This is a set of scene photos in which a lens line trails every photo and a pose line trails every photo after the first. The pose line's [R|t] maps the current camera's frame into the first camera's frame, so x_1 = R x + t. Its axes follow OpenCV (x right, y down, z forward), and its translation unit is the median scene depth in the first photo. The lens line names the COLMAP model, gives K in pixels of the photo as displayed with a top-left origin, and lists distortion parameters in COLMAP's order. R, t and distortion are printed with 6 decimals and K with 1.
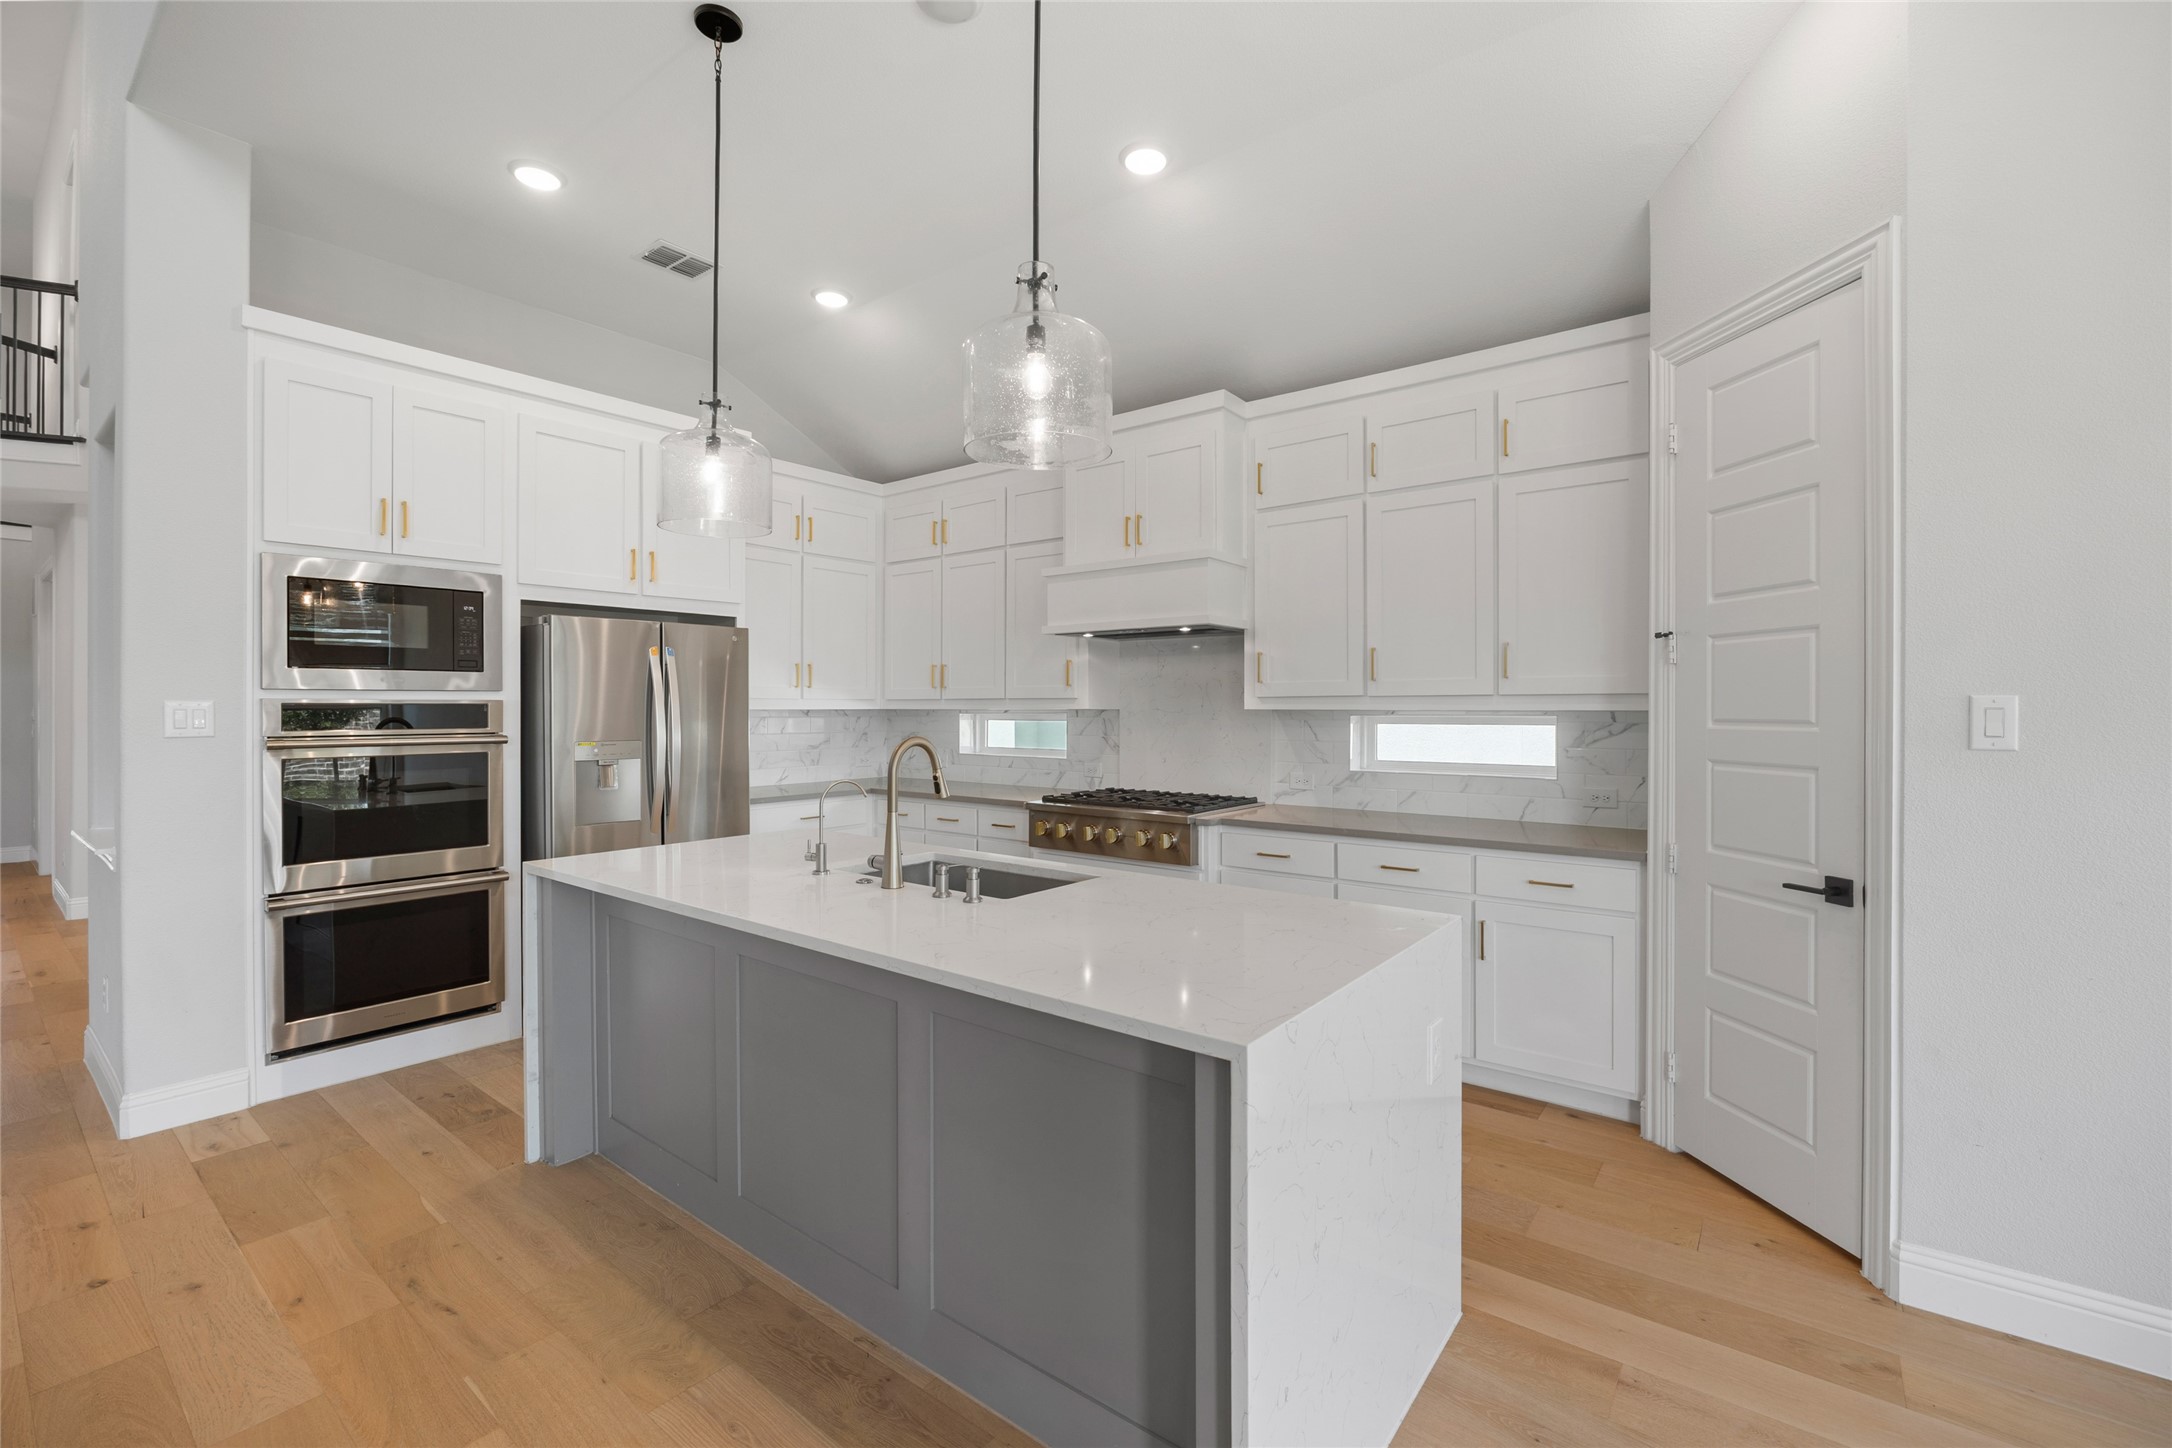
lens RADIAL K [[919.3, 0, 1105.1], [0, 919.3, 707.7], [0, 0, 1]] dist [-0.020476, 0.001609]
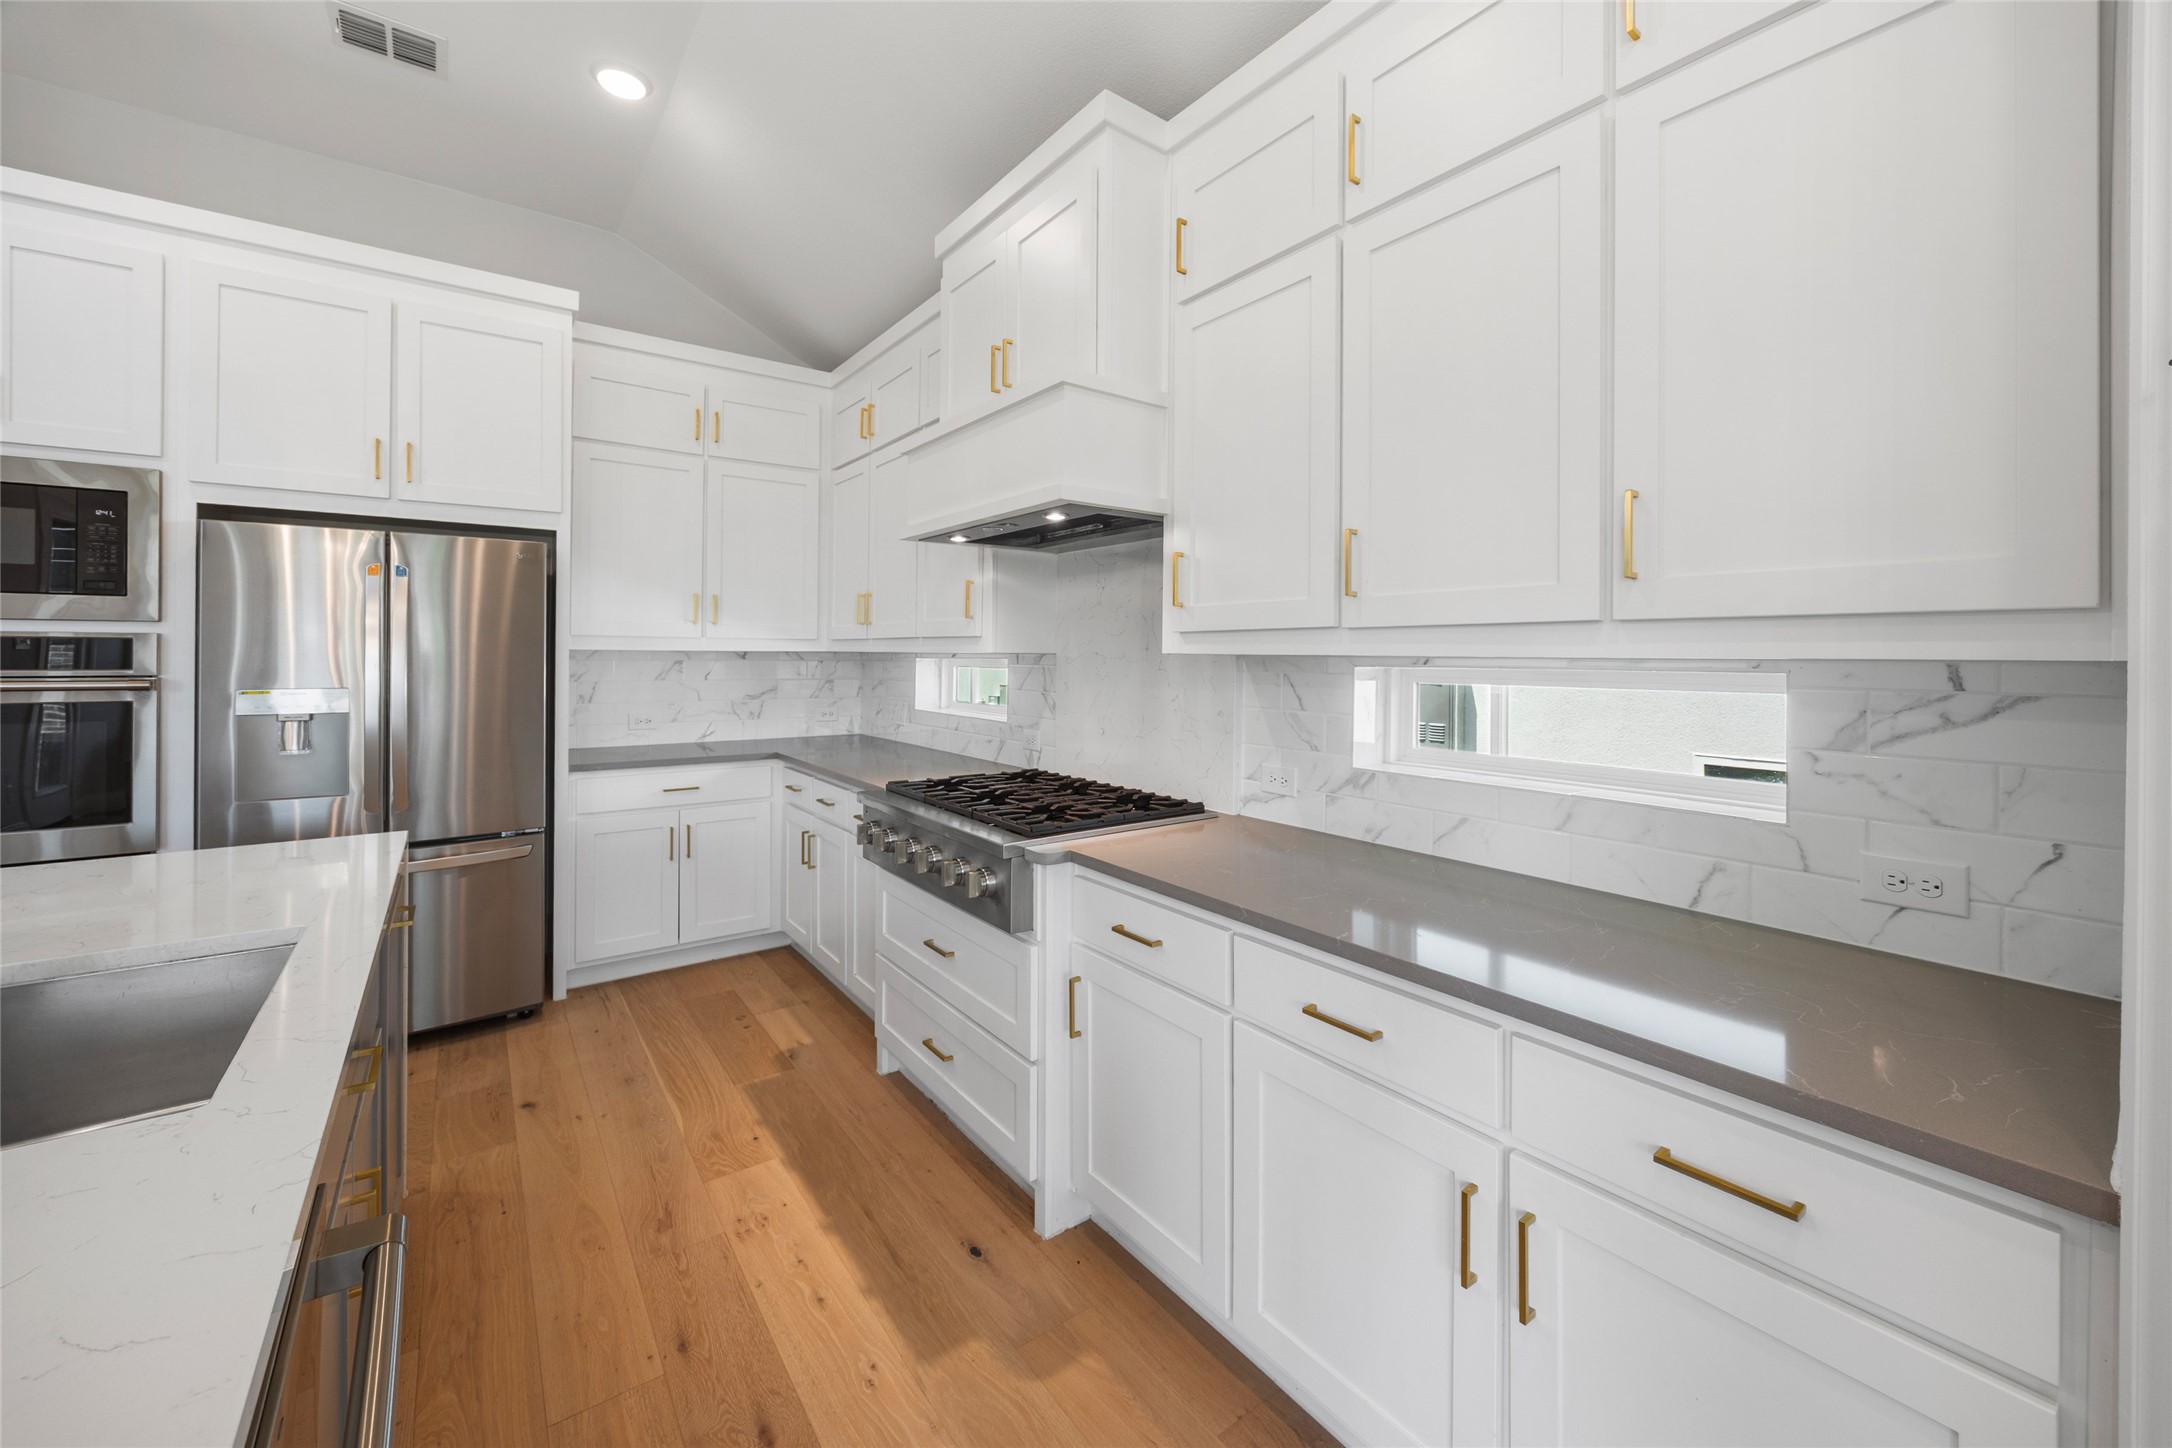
lens RADIAL K [[834.3, 0, 1117.2], [0, 834.3, 651.0], [0, 0, 1]] dist [-0.009692, 0.001301]
pose [[0.964590, 0.006484, -0.263675, 0.276612], [-0.007957, 0.999958, -0.004519, 0.002944], [0.263635, 0.006457, 0.964601, 0.513436]]
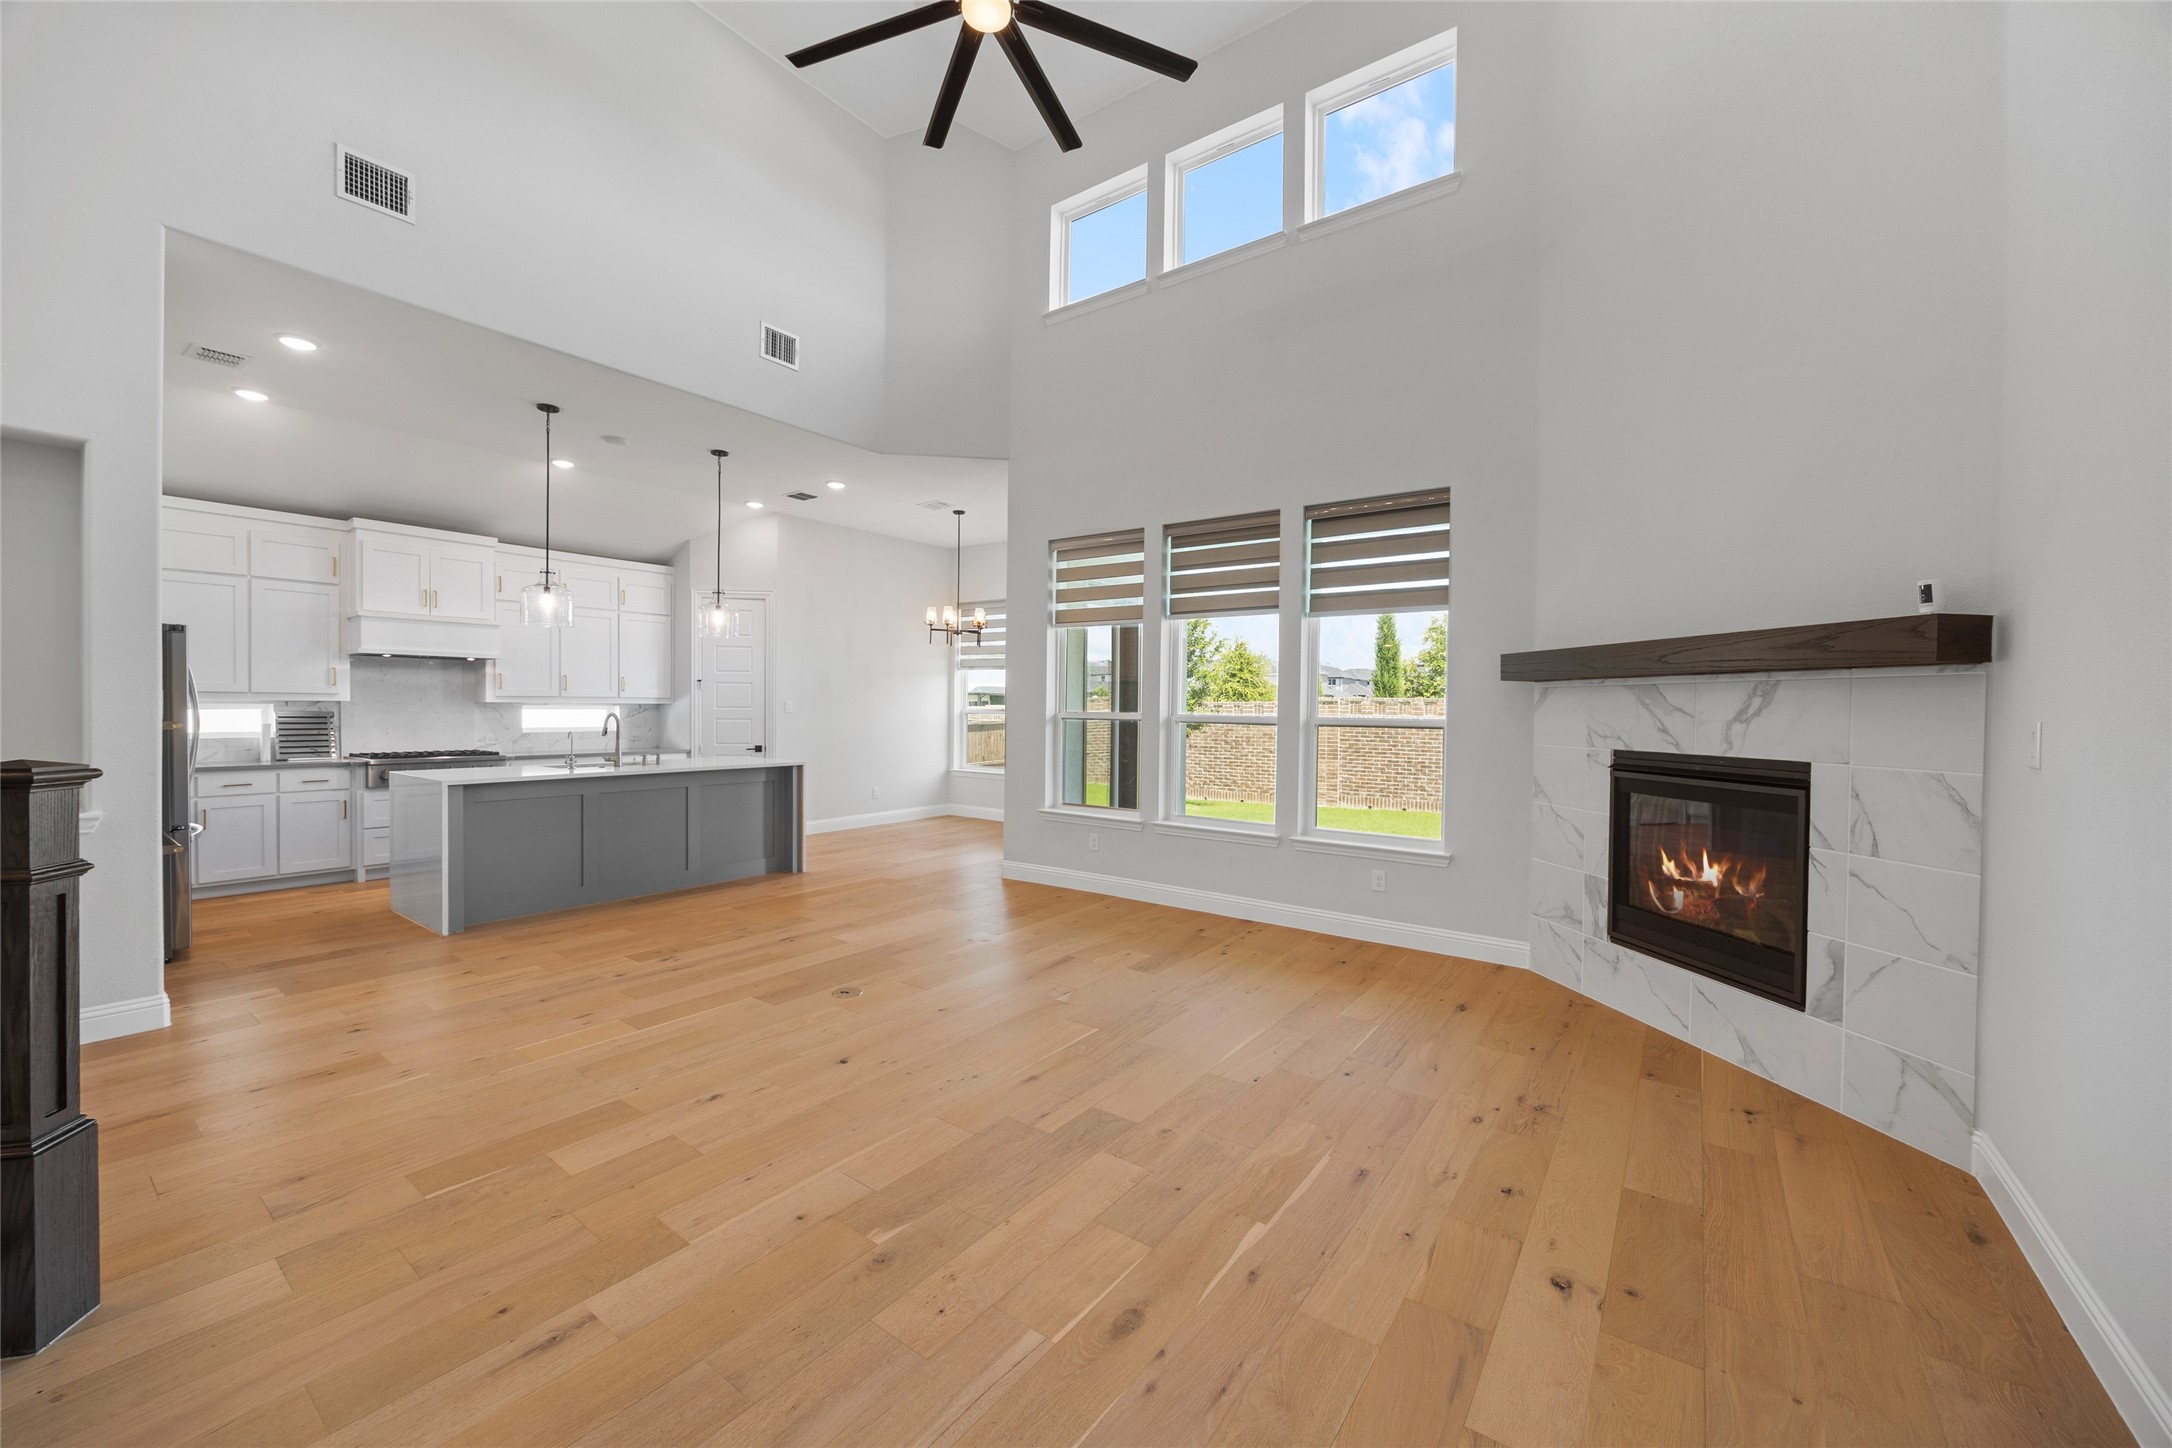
lens RADIAL K [[834.3, 0, 1105.0], [0, 834.3, 711.3], [0, 0, 1]] dist [-0.009692, 0.001301]
pose [[-0.027931, -0.005519, 0.999595, -1.691409], [-0.007498, 0.999958, 0.005311, 0.002183], [-0.999582, -0.007347, -0.027971, -0.247190]]
